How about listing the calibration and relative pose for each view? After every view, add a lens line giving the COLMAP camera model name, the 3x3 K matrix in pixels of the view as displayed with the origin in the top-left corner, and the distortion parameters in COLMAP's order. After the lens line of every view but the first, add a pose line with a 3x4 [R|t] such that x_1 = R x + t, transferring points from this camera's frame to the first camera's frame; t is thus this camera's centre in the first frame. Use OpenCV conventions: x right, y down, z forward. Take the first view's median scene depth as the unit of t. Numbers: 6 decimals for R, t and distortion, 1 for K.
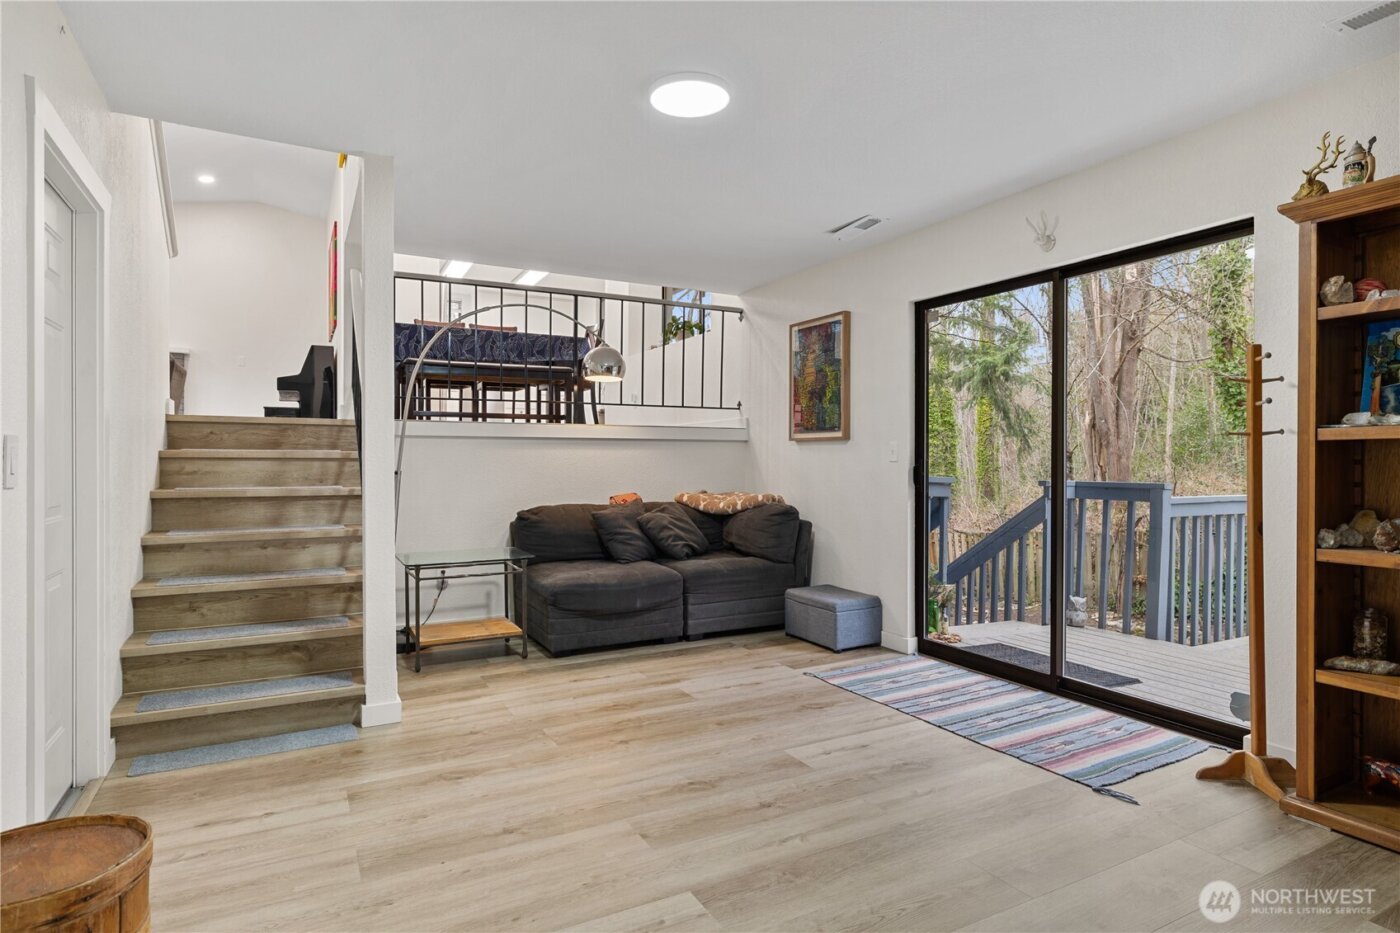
lens RADIAL K [[754.5, 0, 700.0], [0, 754.5, 465.2], [0, 0, 1]] dist [-0.002882, 0.000543]
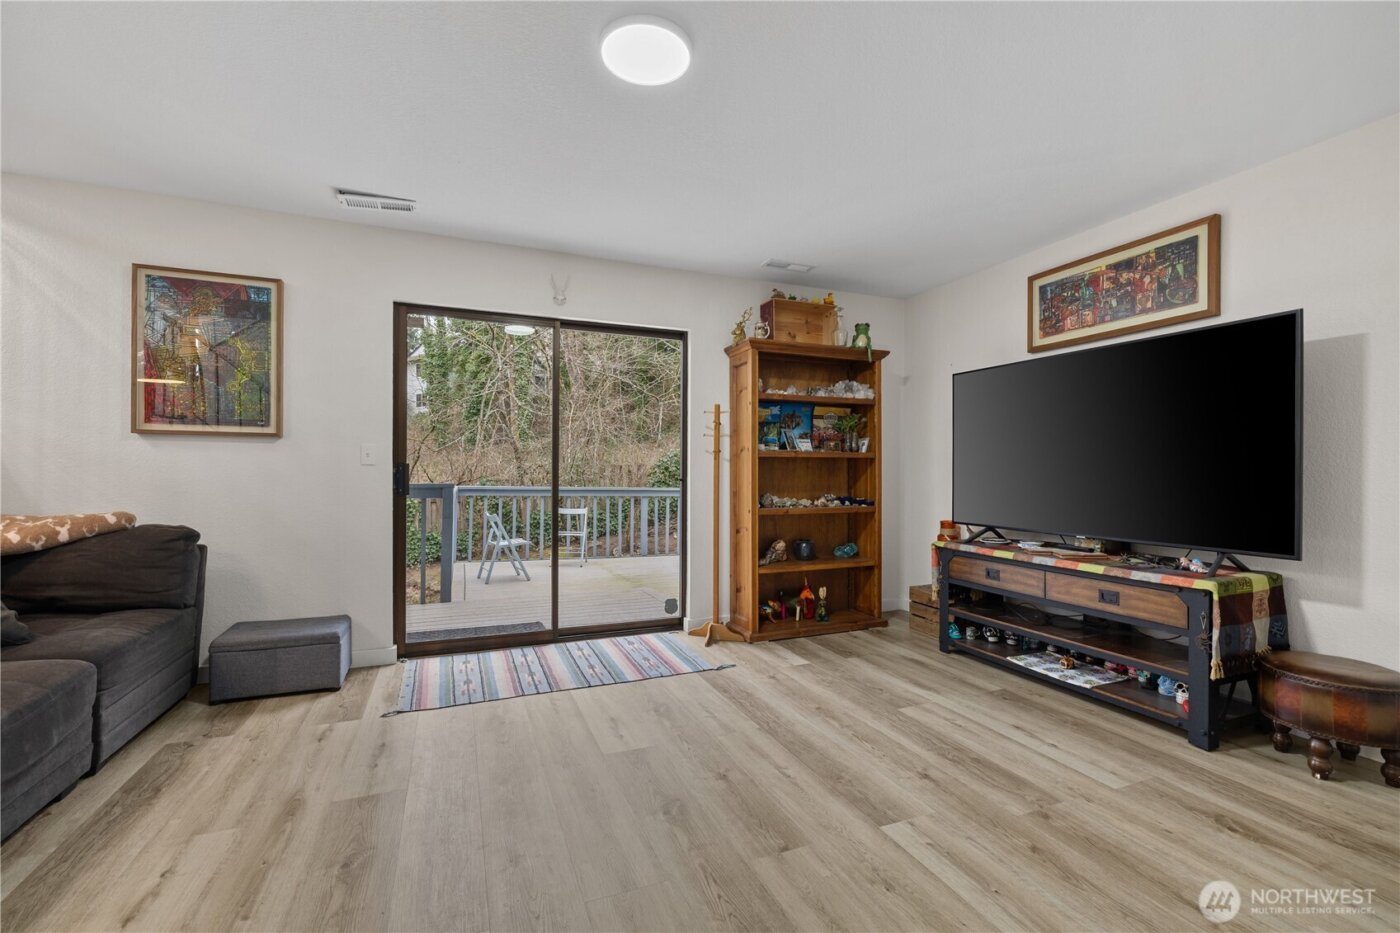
lens RADIAL K [[588.2, 0, 695.0], [0, 588.2, 473.9], [0, 0, 1]] dist [-0.000280, 0.000439]
pose [[0.120078, -0.003915, 0.992757, -0.534700], [0.002128, 0.999991, 0.003686, 0.005738], [-0.992762, 0.001670, 0.120085, 0.656424]]
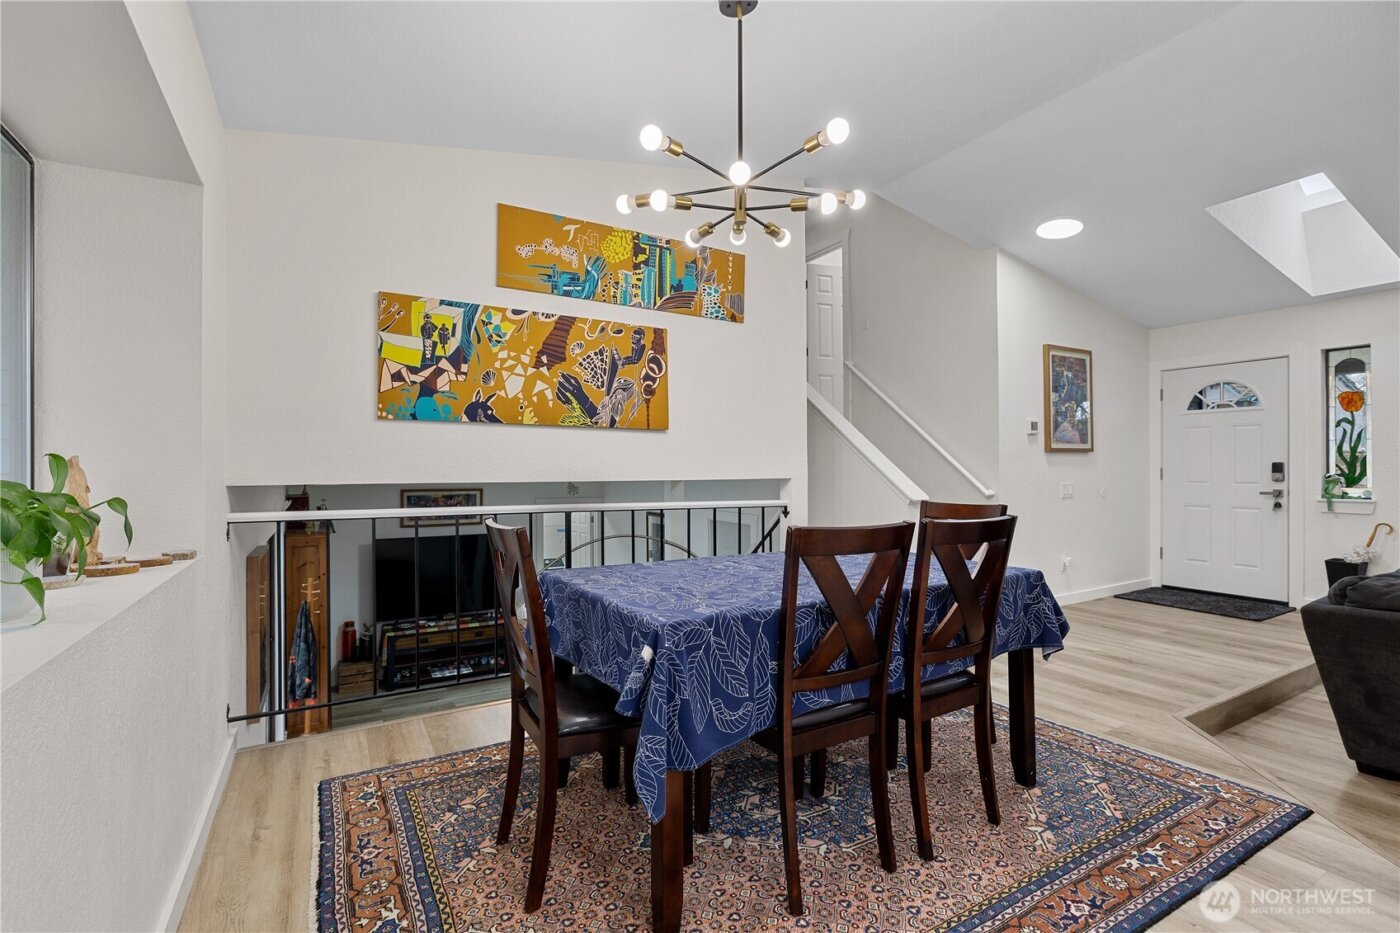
lens RADIAL K [[637.6, 0, 697.6], [0, 637.6, 469.1], [0, 0, 1]] dist [-0.000253, -0.000029]
pose [[-0.999626, -0.000460, -0.027345, -0.416533], [-0.000498, 0.999999, 0.001387, -0.404622], [0.027344, 0.001400, -0.999625, 2.434496]]
